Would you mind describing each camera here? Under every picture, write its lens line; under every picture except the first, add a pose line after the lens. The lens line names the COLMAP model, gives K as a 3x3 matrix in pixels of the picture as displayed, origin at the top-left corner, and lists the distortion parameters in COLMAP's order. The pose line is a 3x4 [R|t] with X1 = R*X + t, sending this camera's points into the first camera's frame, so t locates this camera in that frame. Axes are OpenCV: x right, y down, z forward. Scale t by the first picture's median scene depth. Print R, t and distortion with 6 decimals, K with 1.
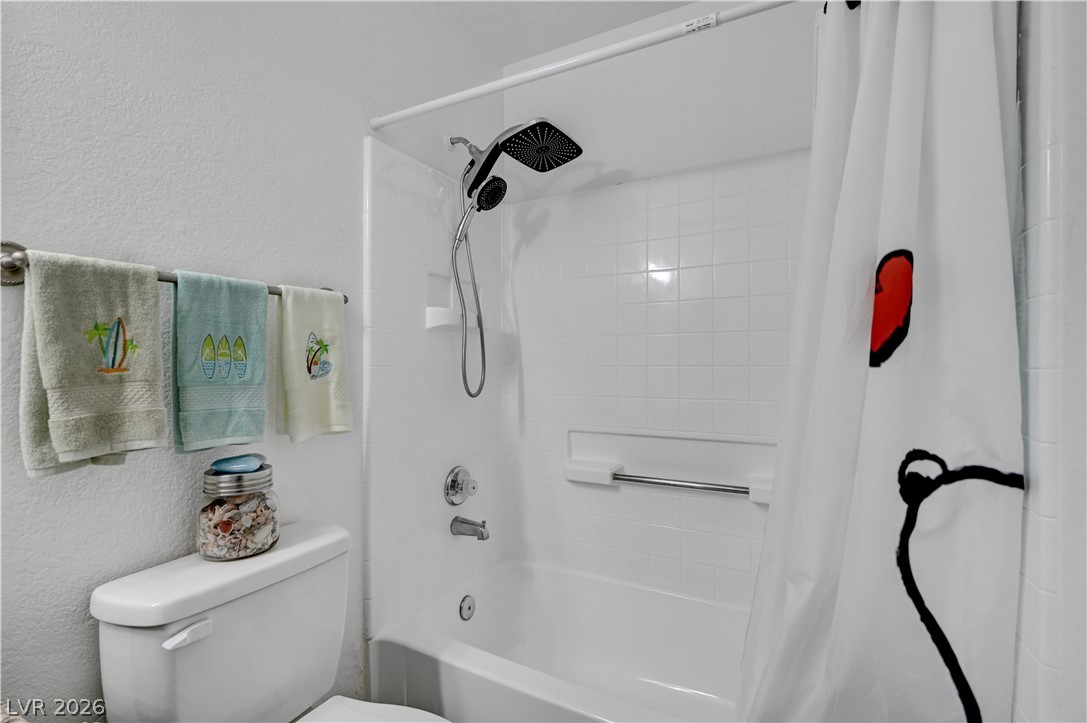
lens RADIAL K [[505.0, 0, 542.9], [0, 505.0, 362.6], [0, 0, 1]] dist [-0.001665, 0.000160]
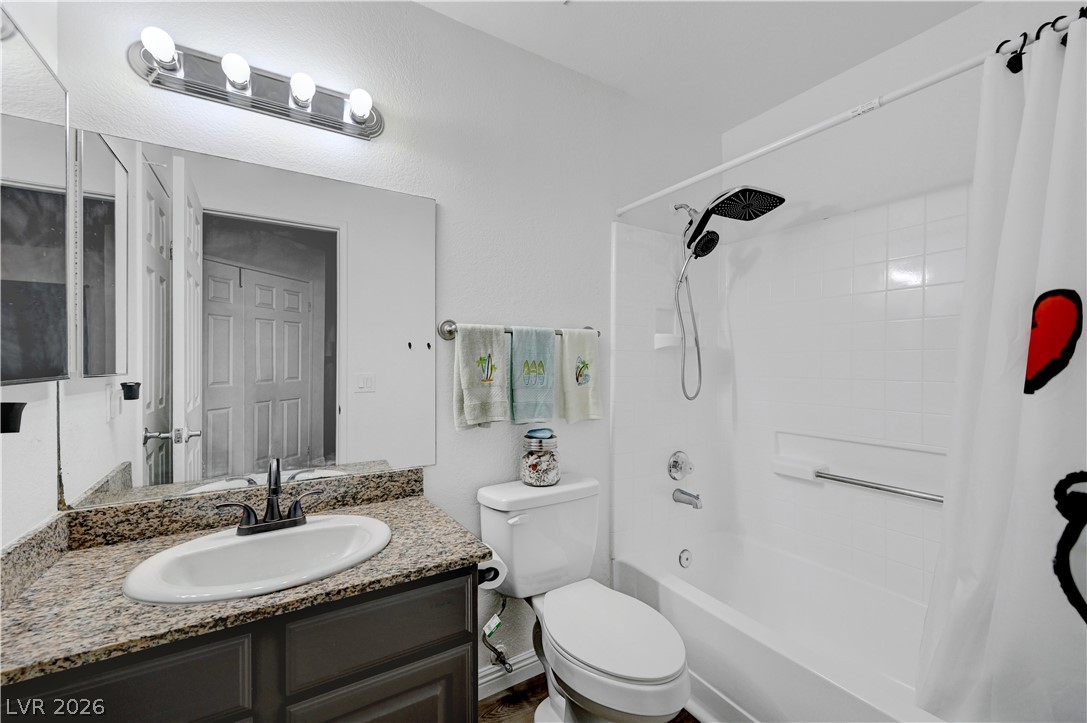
lens RADIAL K [[438.5, 0, 542.3], [0, 438.5, 360.5], [0, 0, 1]] dist [-0.001536, 0.000113]
pose [[0.866738, 0.001669, -0.498761, 0.147053], [-0.005170, 0.999971, -0.005638, -0.039847], [0.498737, 0.007465, 0.866721, -0.286580]]
